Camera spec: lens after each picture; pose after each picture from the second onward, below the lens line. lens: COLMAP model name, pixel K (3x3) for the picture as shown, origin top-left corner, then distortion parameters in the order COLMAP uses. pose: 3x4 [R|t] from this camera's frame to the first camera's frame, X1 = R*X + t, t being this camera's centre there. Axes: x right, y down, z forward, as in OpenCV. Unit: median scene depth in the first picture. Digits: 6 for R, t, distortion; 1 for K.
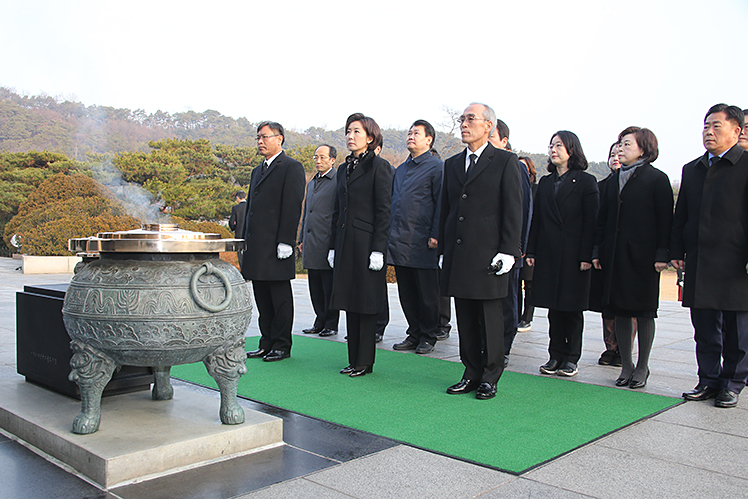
lens RADIAL K [[735.7, 0, 374.0], [0, 735.7, 249.5], [0, 0, 1]] dist [-0.036279, 0.007197]
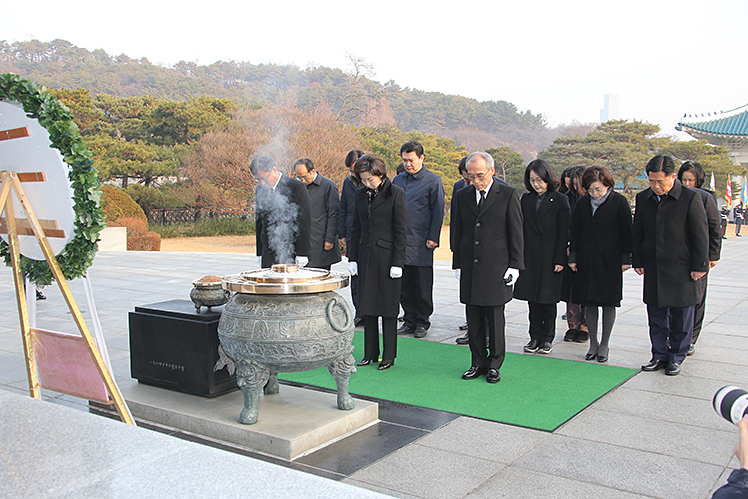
lens RADIAL K [[828.1, 0, 370.6], [0, 828.1, 268.6], [0, 0, 1]] dist [-0.011409, 0.013791]
pose [[0.986588, -0.032891, 0.159885, -0.240348], [0.017203, 0.994985, 0.098532, -0.110253], [-0.162324, -0.094460, 0.982206, -0.316951]]
